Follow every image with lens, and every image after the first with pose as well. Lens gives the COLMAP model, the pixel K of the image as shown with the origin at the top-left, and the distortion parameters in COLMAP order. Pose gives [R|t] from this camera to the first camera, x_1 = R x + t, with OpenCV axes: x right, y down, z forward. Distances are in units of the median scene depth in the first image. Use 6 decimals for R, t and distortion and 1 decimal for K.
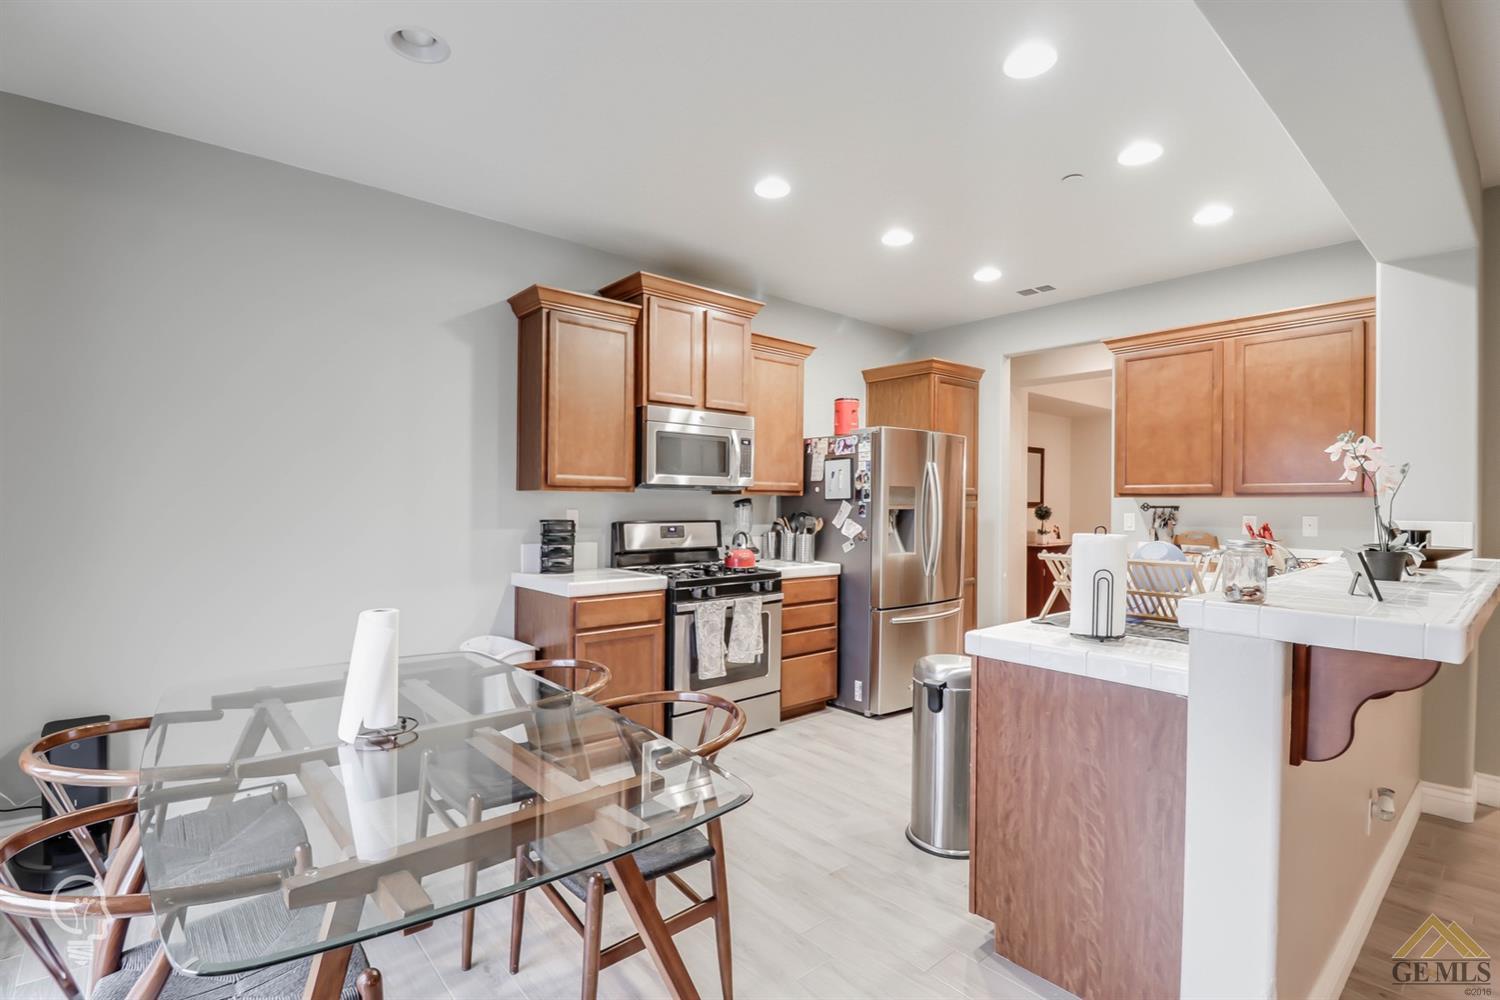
lens RADIAL K [[696.9, 0, 736.1], [0, 696.9, 506.6], [0, 0, 1]] dist [-0.014333, -0.001904]
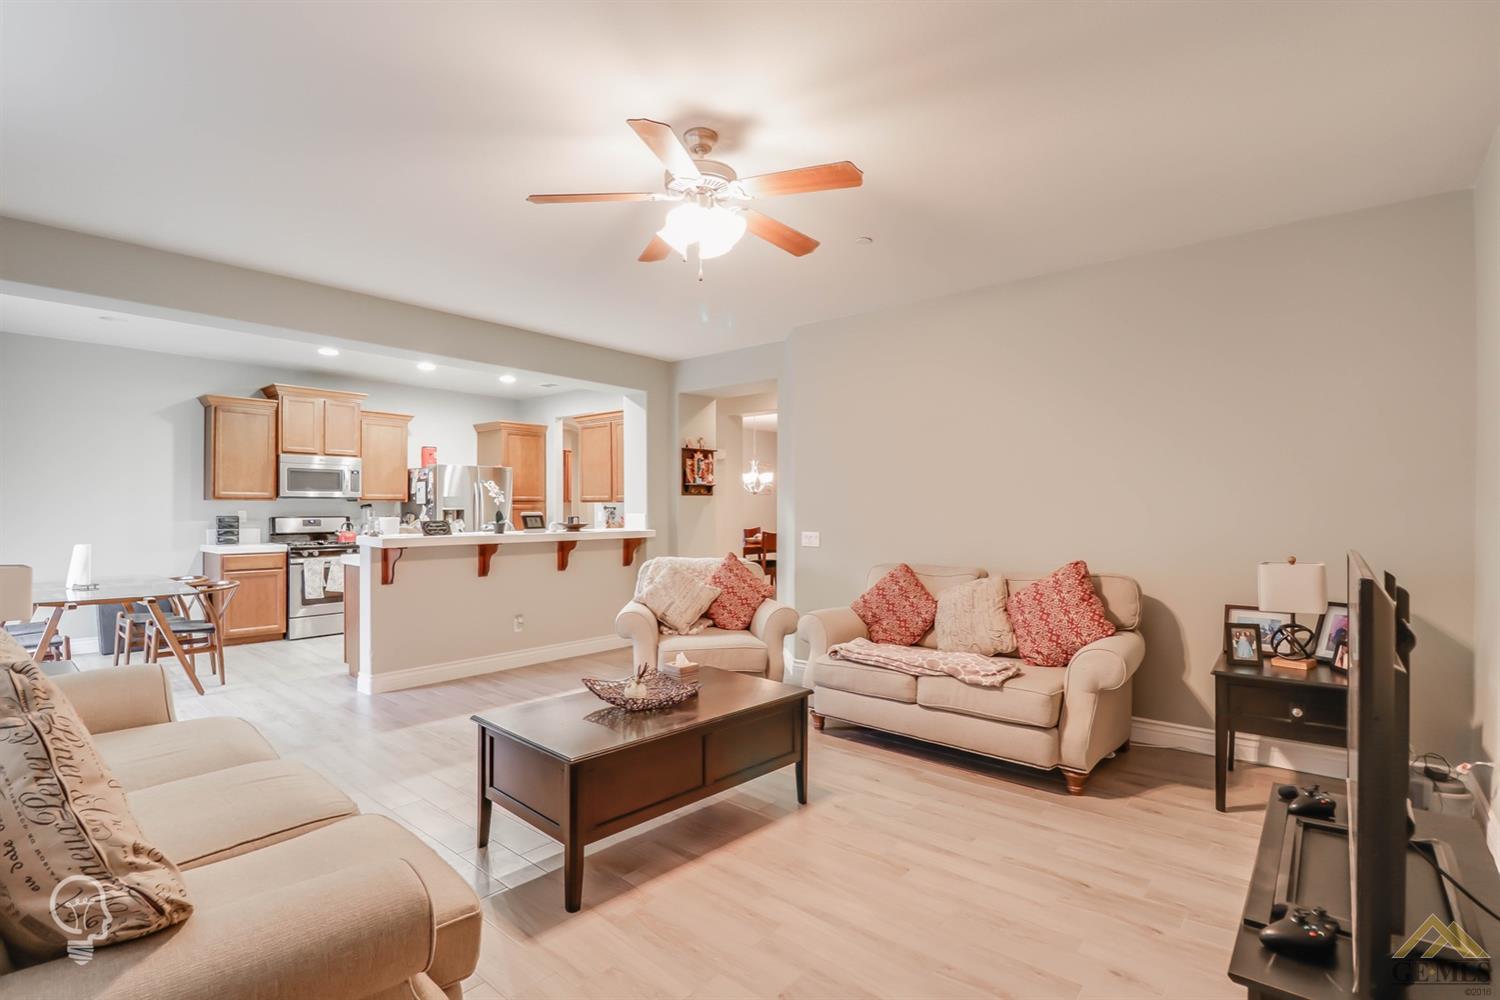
lens RADIAL K [[696.9, 0, 742.3], [0, 696.9, 504.2], [0, 0, 1]] dist [-0.014333, -0.001904]
pose [[0.987894, -0.003155, 0.155095, 0.766368], [0.005110, 0.999912, -0.012203, 0.016897], [-0.155043, 0.012848, 0.987824, -0.972659]]
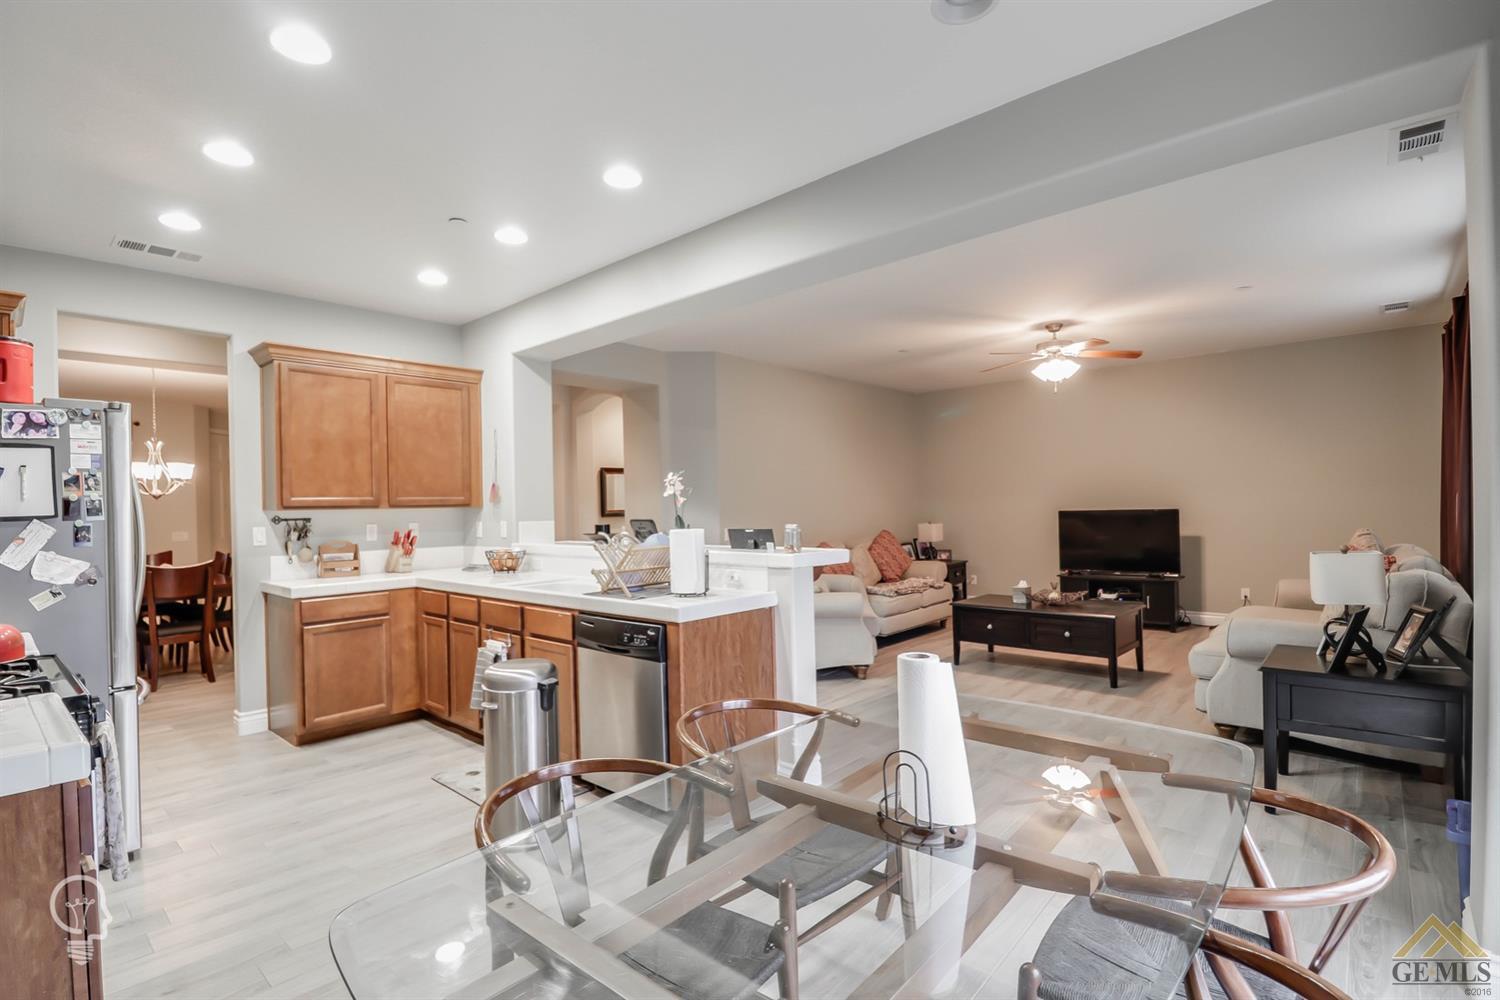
lens RADIAL K [[696.9, 0, 734.3], [0, 696.9, 509.7], [0, 0, 1]] dist [-0.014333, -0.001904]
pose [[-0.134908, -0.007365, 0.990831, -0.536076], [0.026344, 0.999592, 0.011017, -0.009237], [-0.990508, 0.027589, -0.134659, 0.572114]]
